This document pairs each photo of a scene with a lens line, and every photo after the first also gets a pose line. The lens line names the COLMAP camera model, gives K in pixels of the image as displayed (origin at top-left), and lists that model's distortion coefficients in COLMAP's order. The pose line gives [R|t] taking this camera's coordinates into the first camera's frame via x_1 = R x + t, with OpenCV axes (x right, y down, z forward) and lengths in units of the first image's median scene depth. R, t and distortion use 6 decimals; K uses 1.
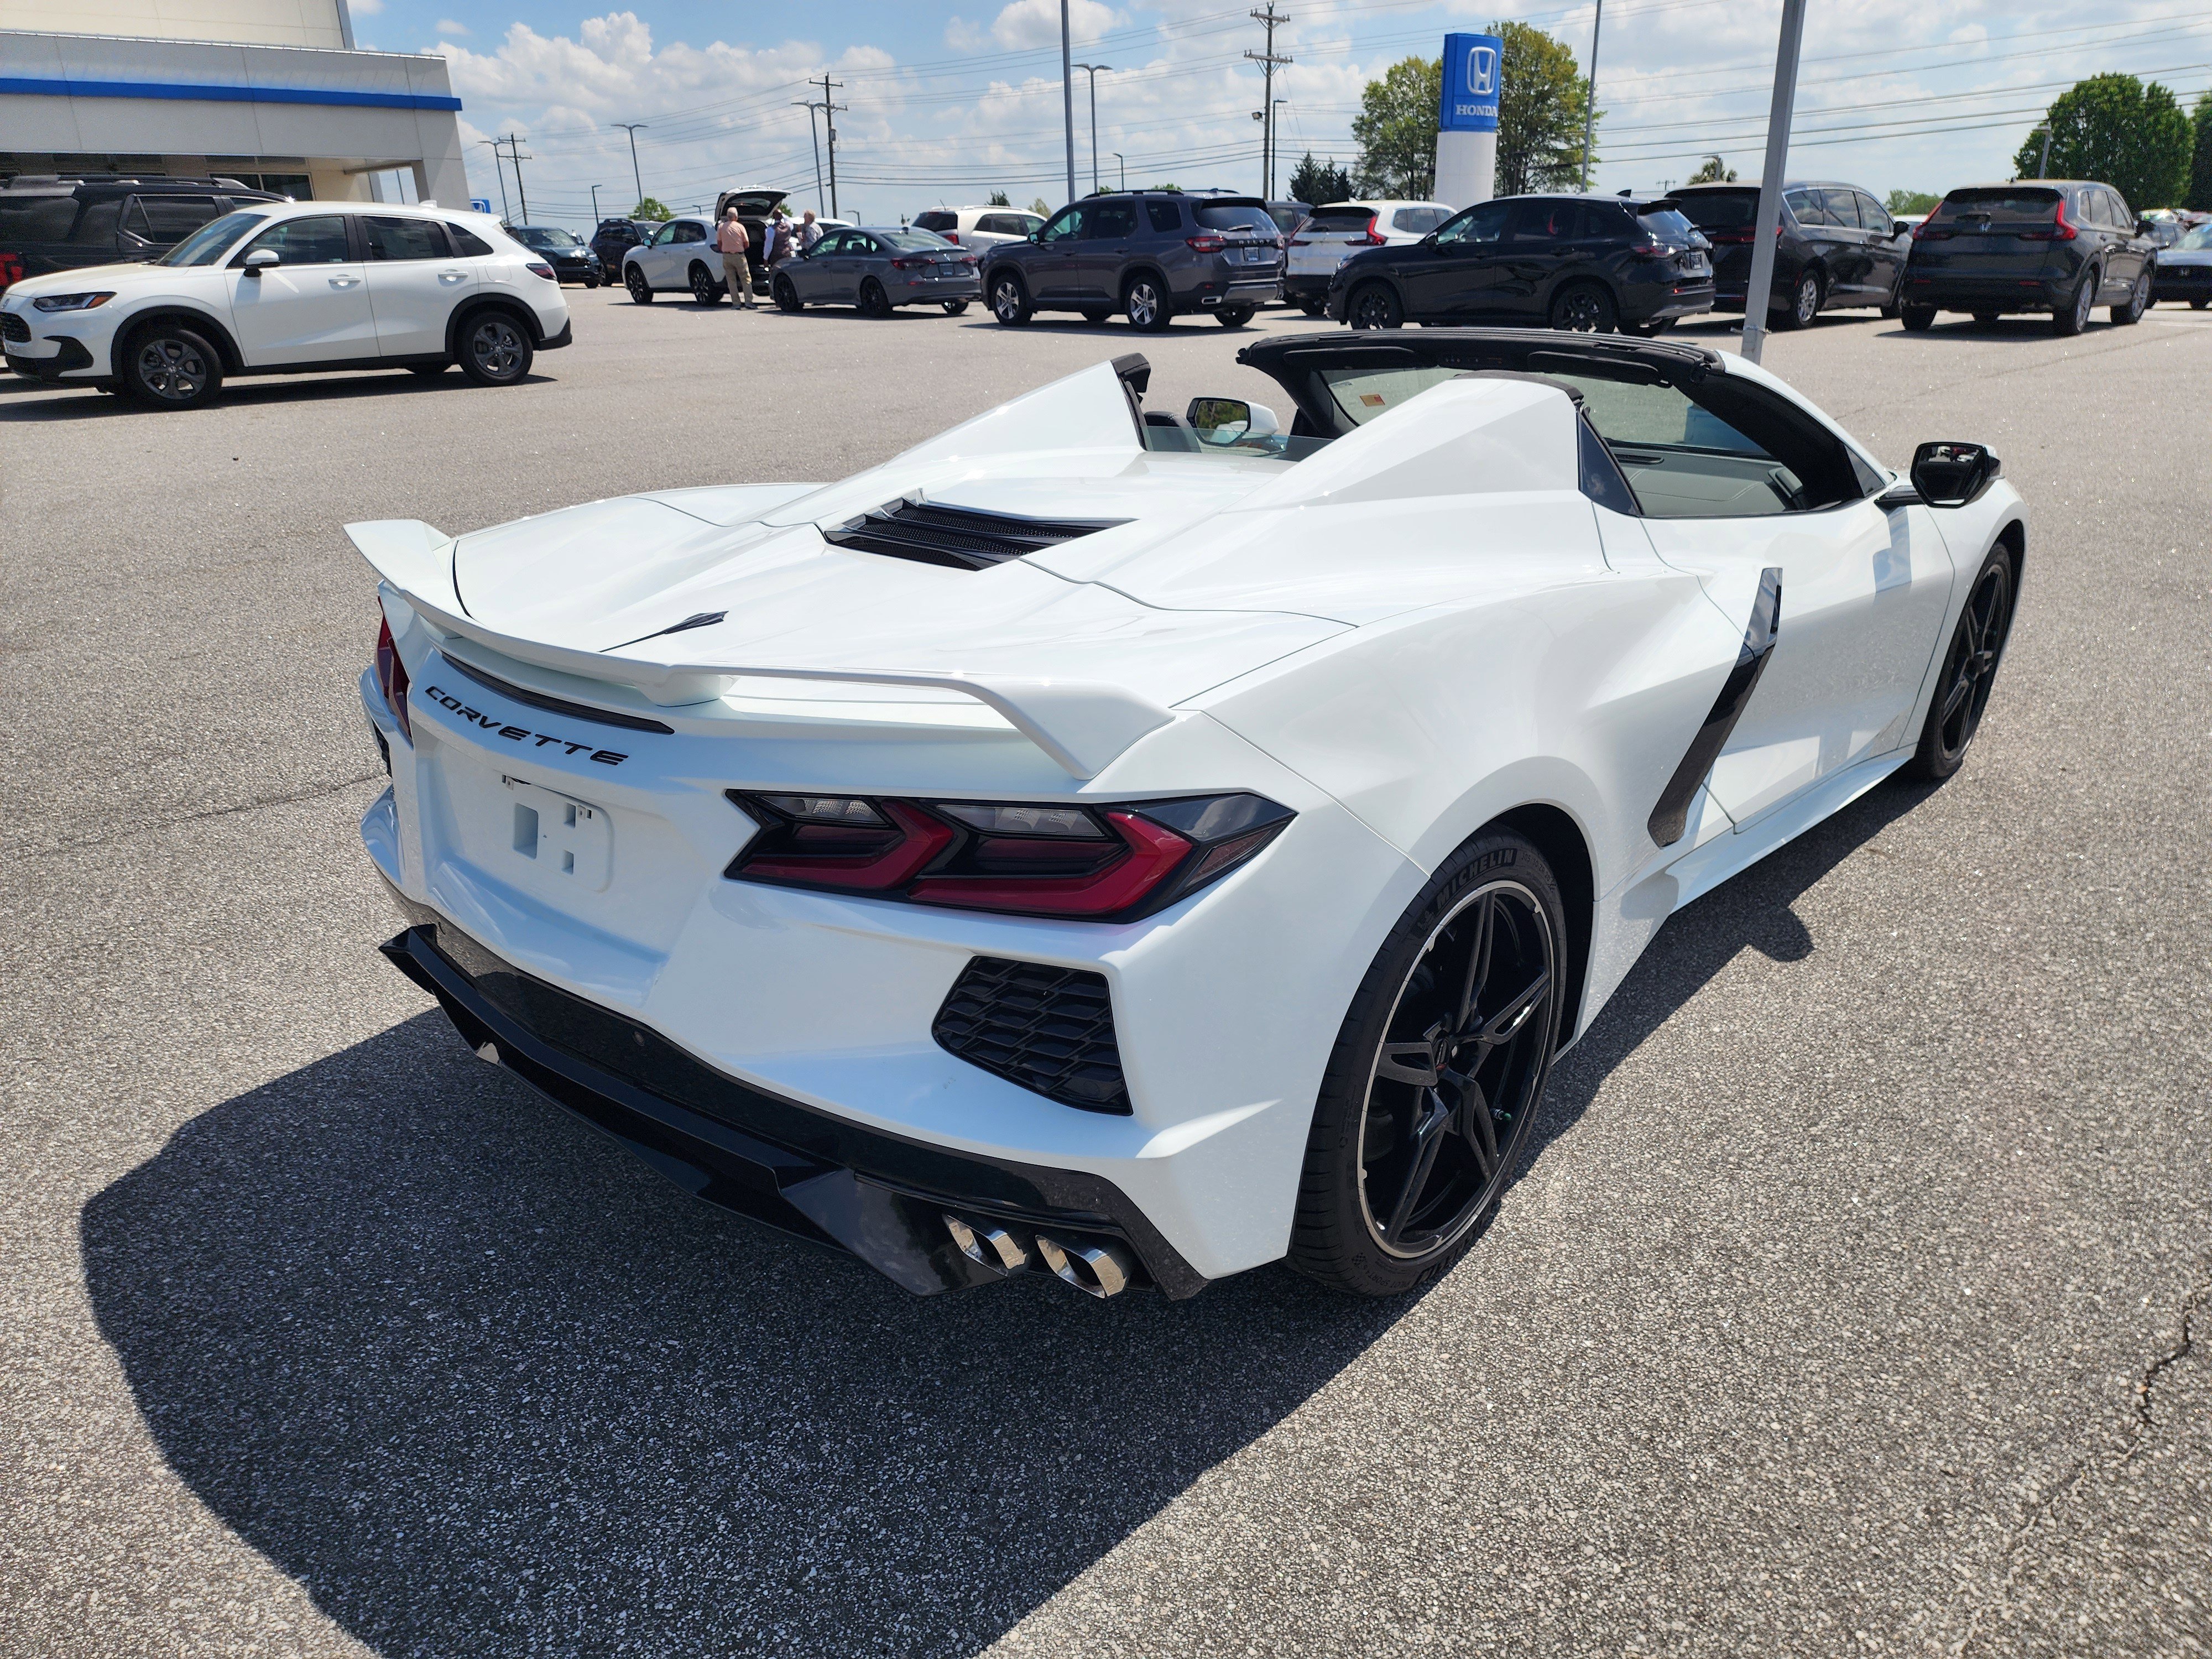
lens RADIAL K [[1495.3, 0, 1112.2], [0, 1495.3, 831.9], [0, 0, 1]] dist [0.068668, -0.062361]
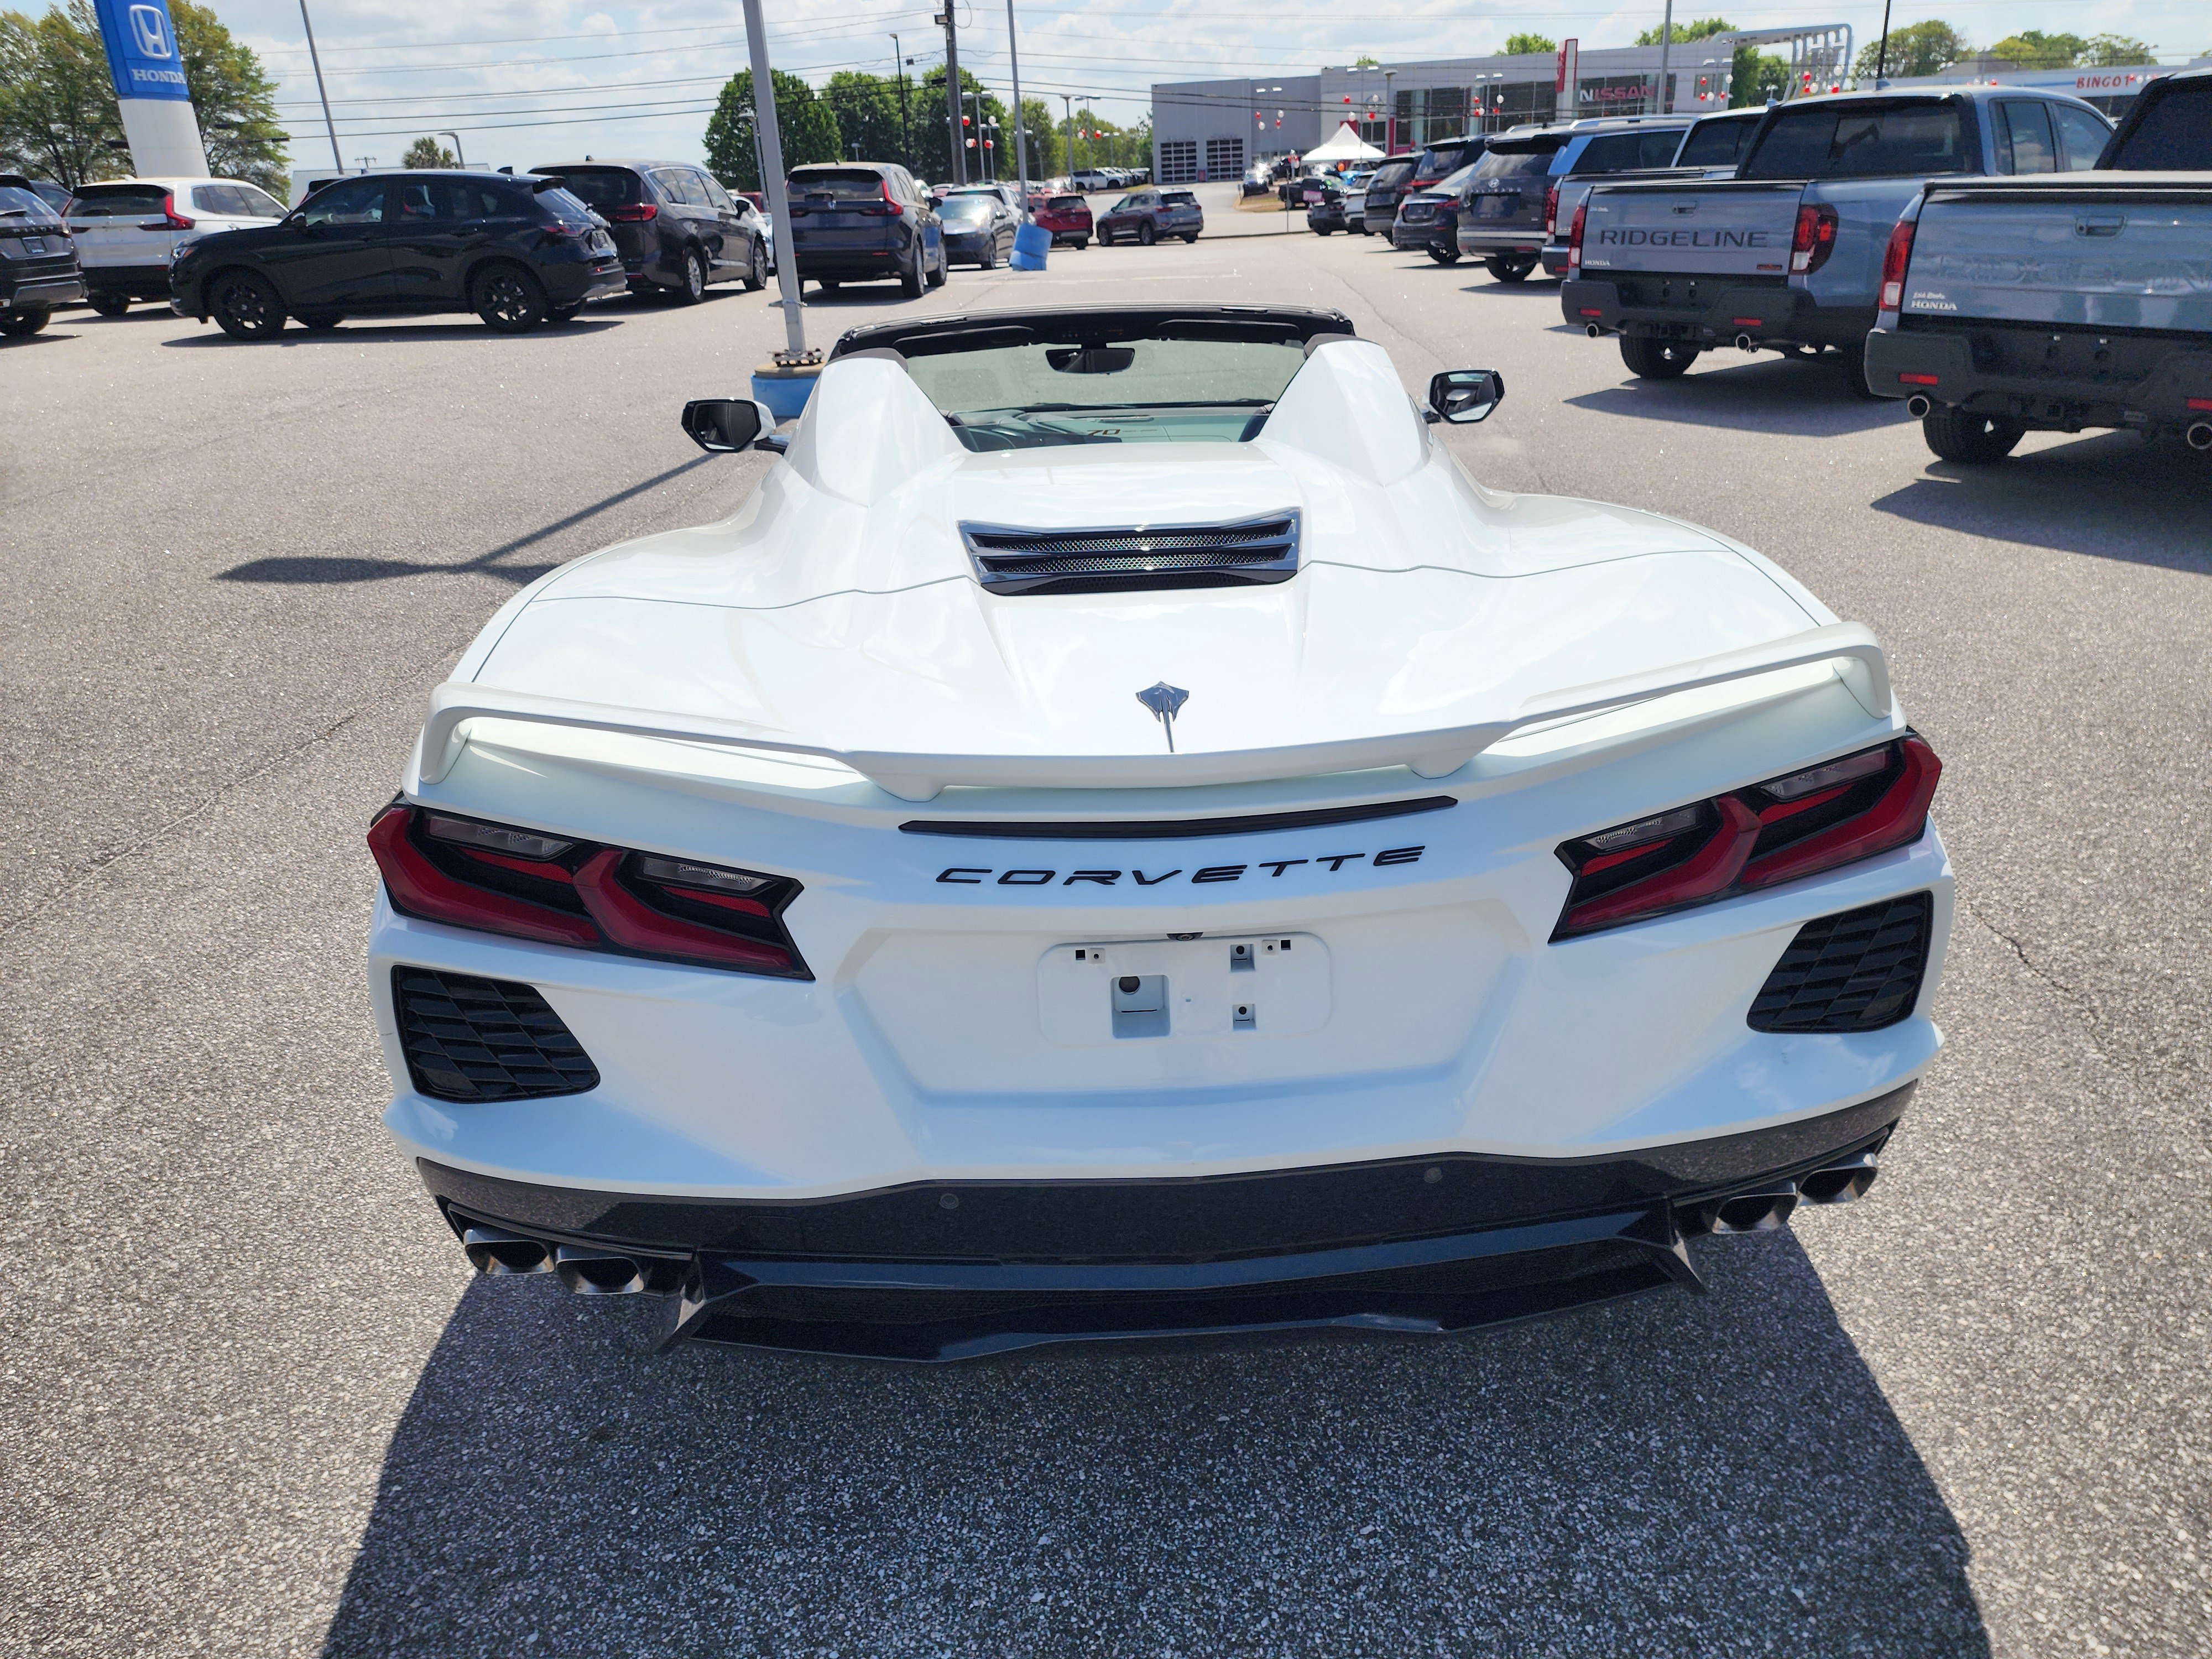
lens RADIAL K [[1495.3, 0, 1117.8], [0, 1495.3, 807.2], [0, 0, 1]] dist [0.068668, -0.062361]
pose [[0.724940, -0.269707, 0.633814, -0.415219], [0.271045, 0.957618, 0.097481, -0.084901], [-0.633242, 0.101125, 0.767319, 0.203103]]
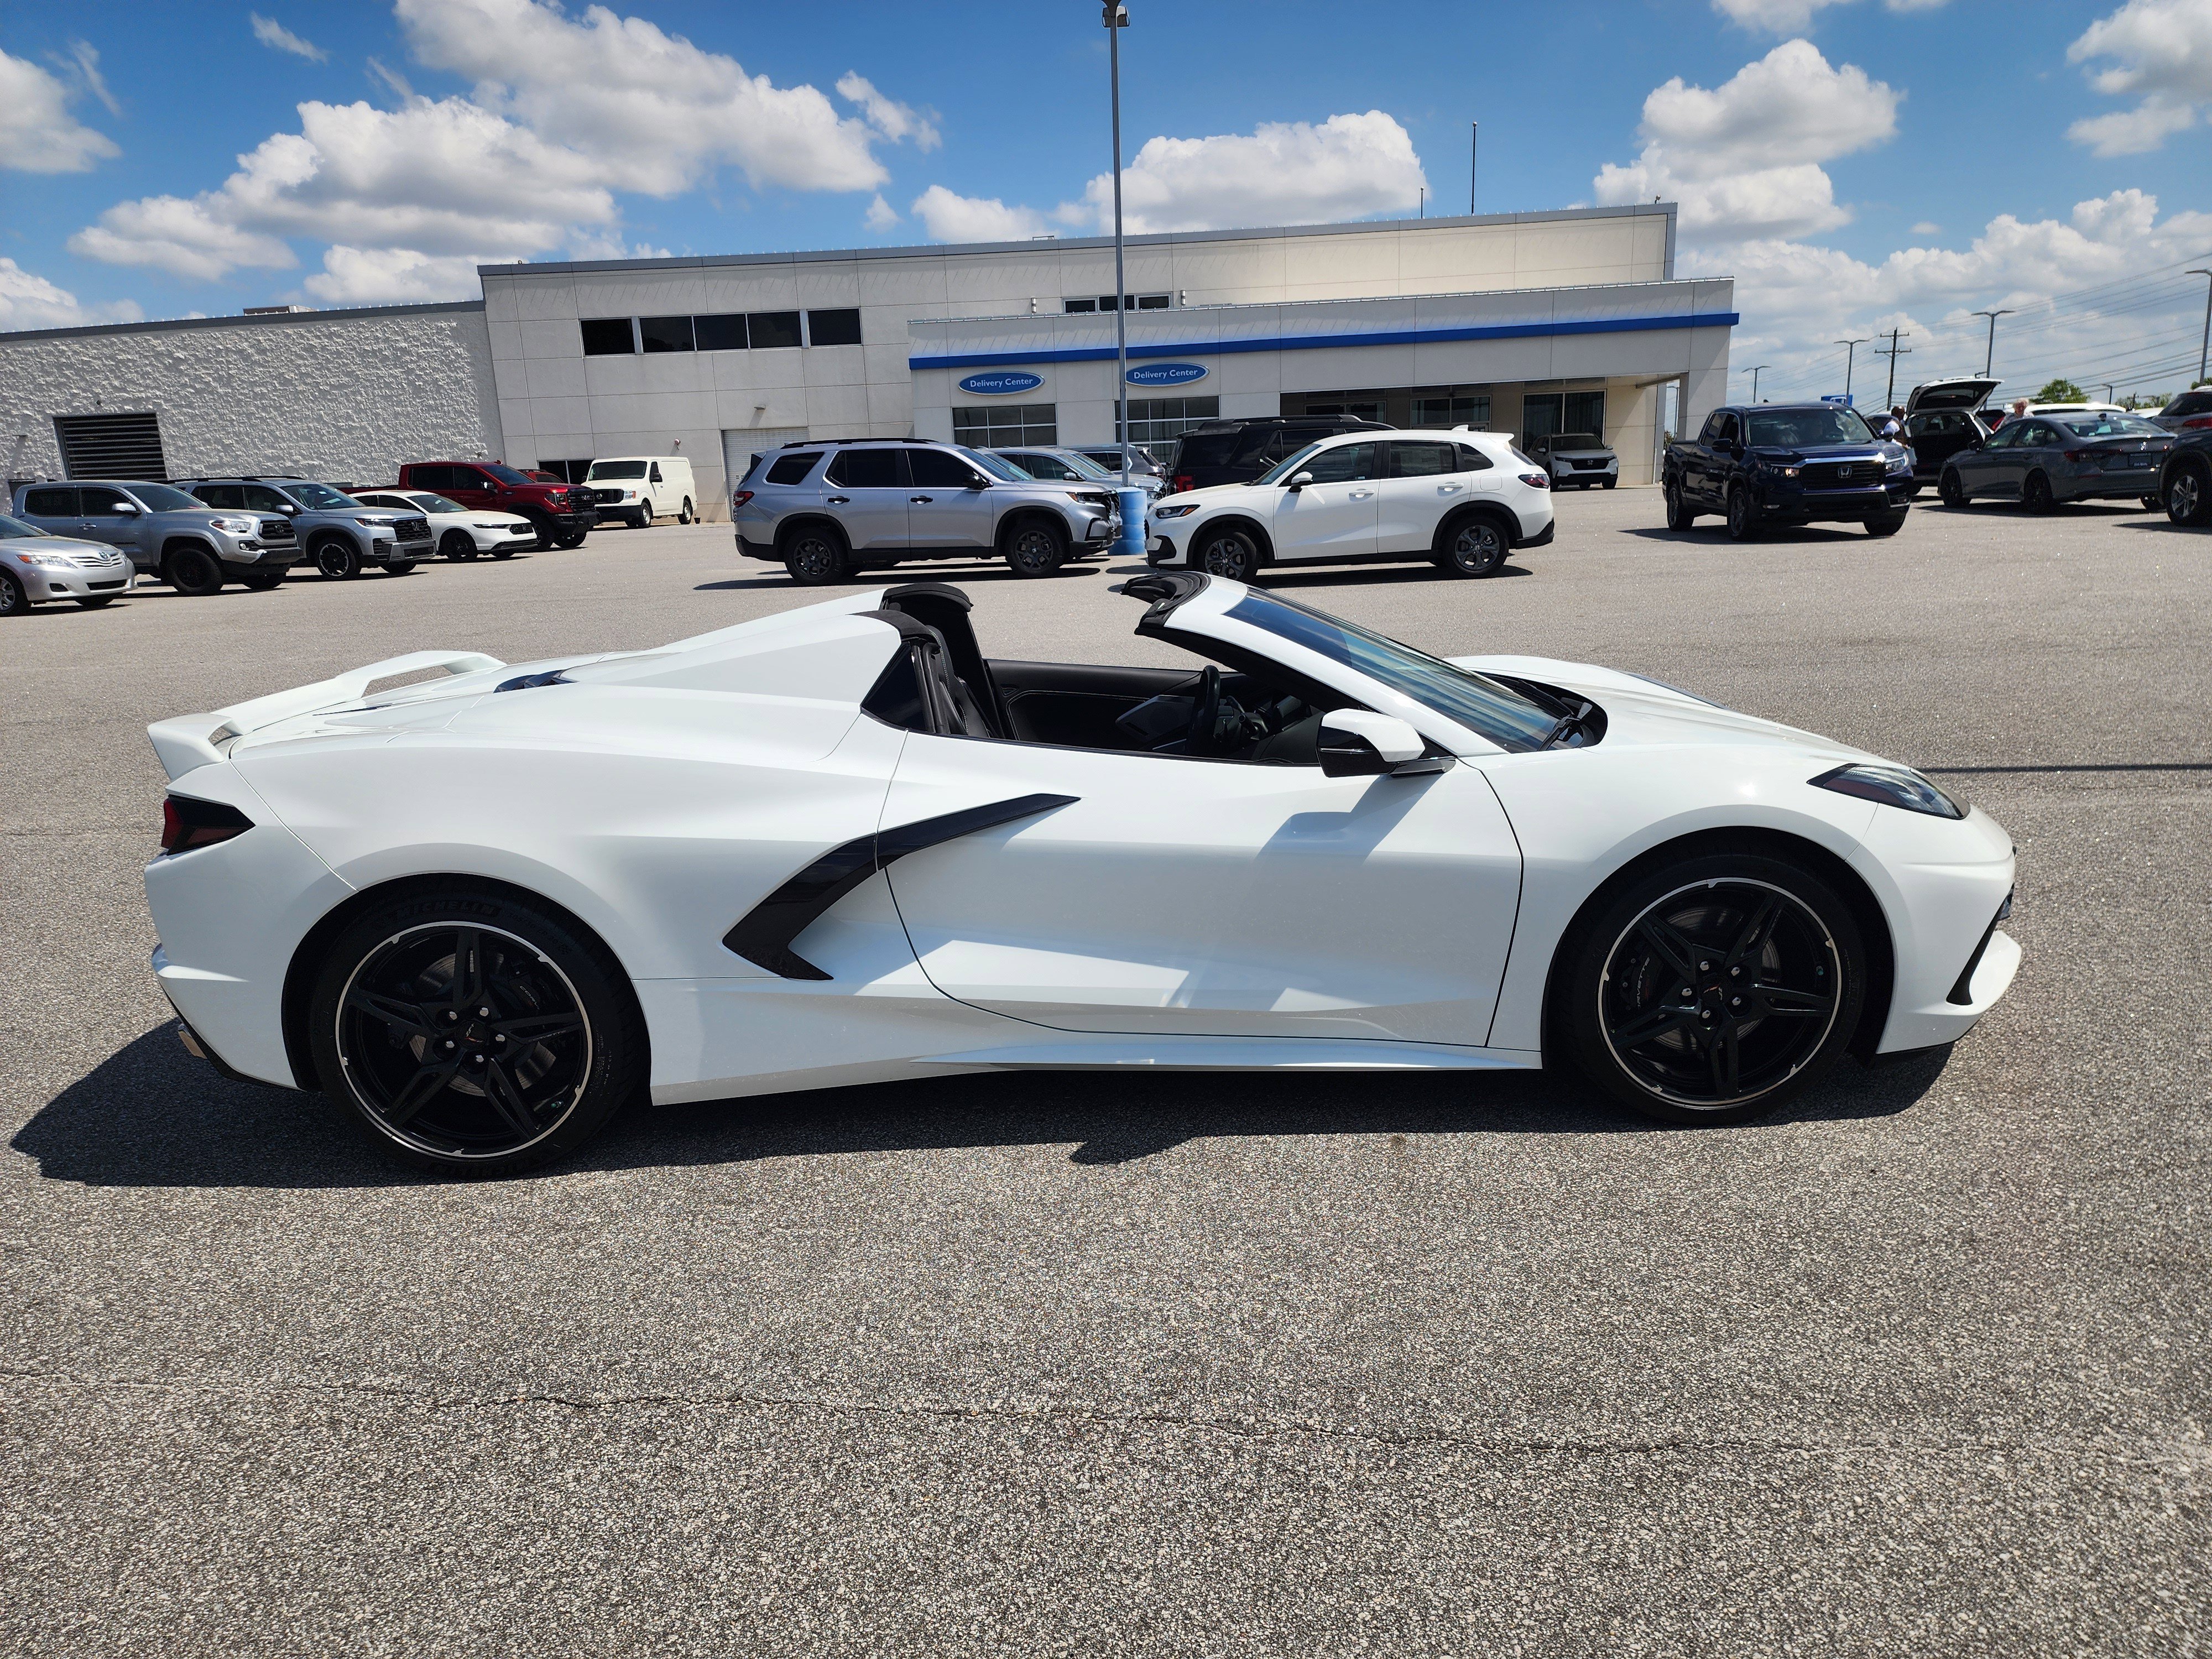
lens RADIAL K [[1495.3, 0, 1089.8], [0, 1495.3, 829.0], [0, 0, 1]] dist [0.068668, -0.062361]
pose [[0.653877, 0.163333, -0.738760, 0.876710], [-0.247739, 0.968814, -0.005077, -0.101796], [0.714891, 0.186339, 0.673949, 0.182729]]
